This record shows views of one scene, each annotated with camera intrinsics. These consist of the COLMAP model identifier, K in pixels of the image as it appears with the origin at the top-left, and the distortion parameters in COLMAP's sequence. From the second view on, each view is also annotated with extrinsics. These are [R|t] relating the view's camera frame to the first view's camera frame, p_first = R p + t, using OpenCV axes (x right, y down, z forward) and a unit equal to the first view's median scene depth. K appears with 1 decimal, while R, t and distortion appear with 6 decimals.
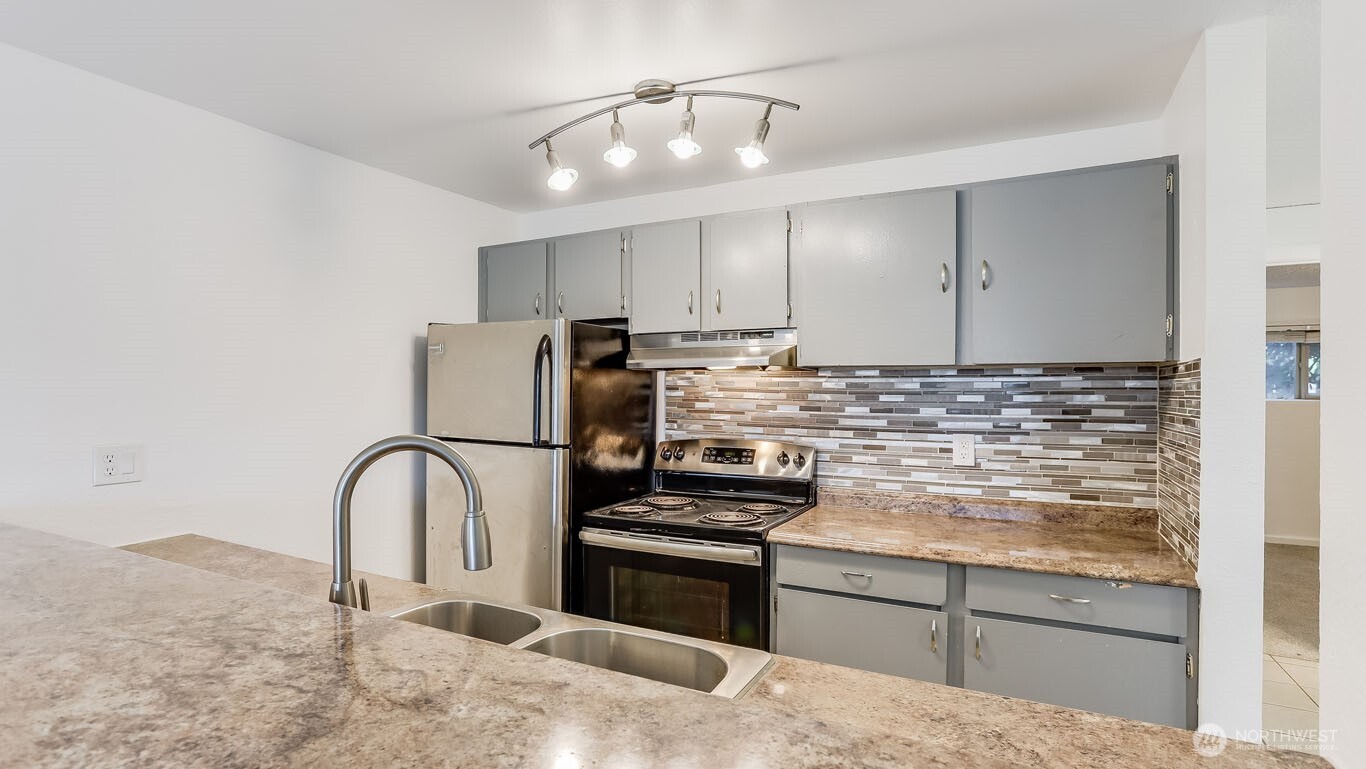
lens RADIAL K [[675.0, 0, 683.0], [0, 675.0, 384.5], [0, 0, 1]] dist [-0.025181, 0.001247]
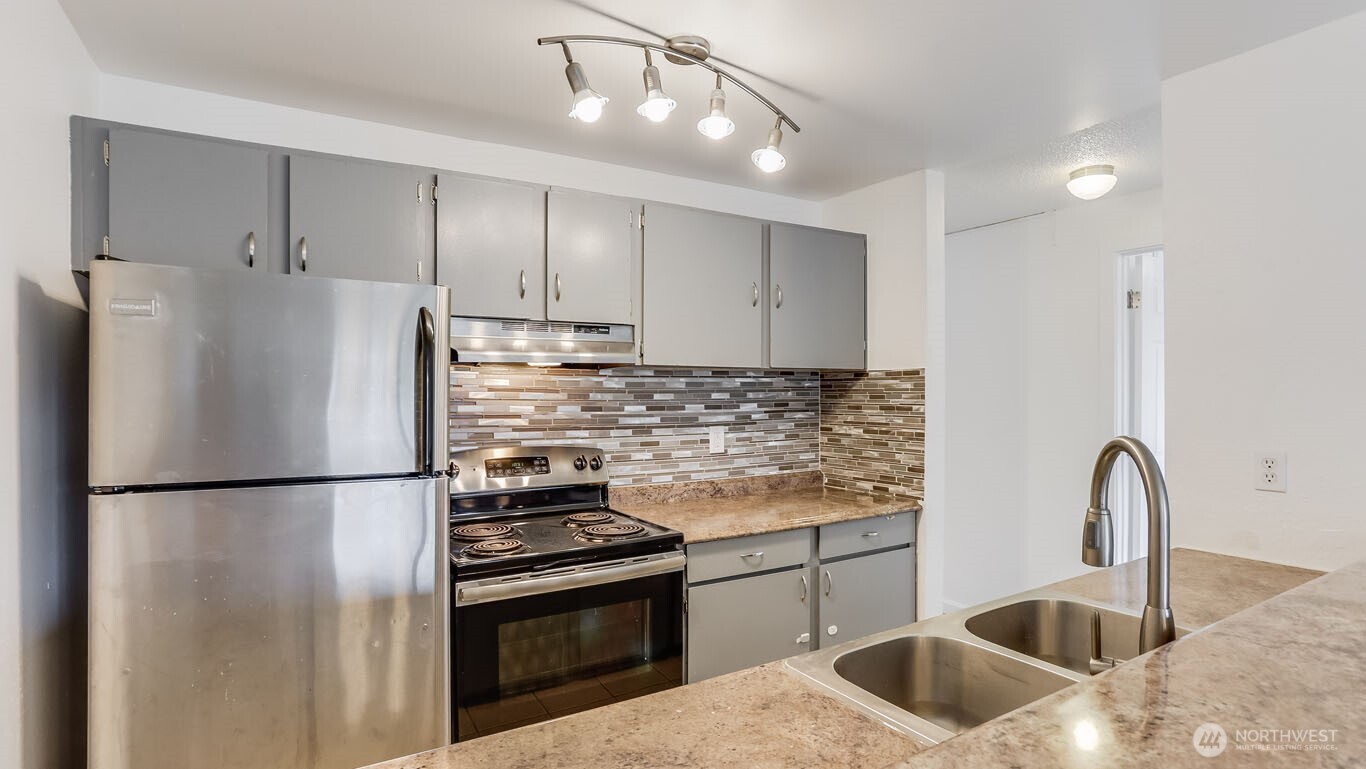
lens RADIAL K [[675.0, 0, 683.0], [0, 675.0, 384.5], [0, 0, 1]] dist [-0.025181, 0.001247]
pose [[0.523023, 0.003177, 0.852313, -0.606920], [-0.001463, 0.999995, -0.002830, 0.003901], [-0.852318, 0.000234, 0.523025, 0.418125]]
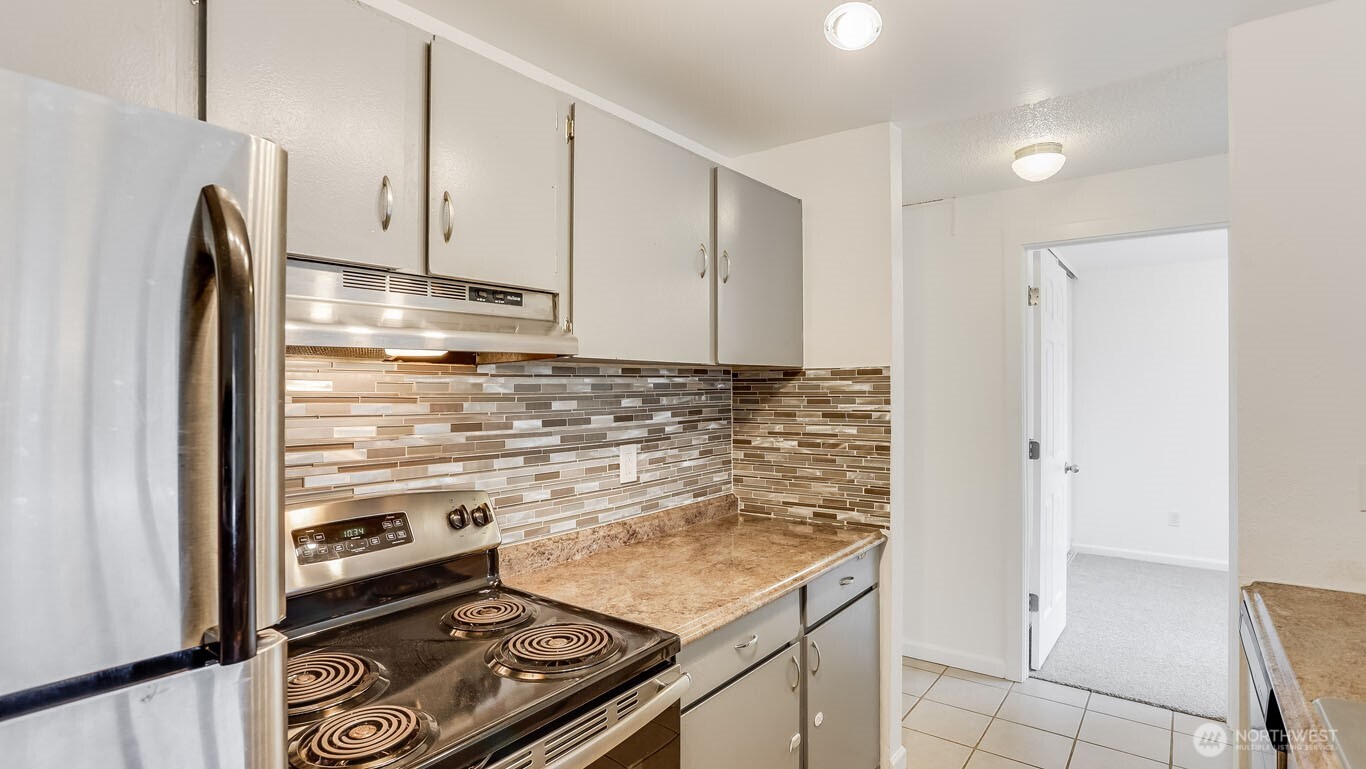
lens RADIAL K [[677.4, 0, 683.0], [0, 677.4, 384.5], [0, 0, 1]] dist [-0.020655, 0.000306]
pose [[0.170427, -0.001443, 0.985369, -0.401968], [-0.000475, 0.999999, 0.001547, -0.003576], [-0.985370, -0.000731, 0.170426, 0.763745]]
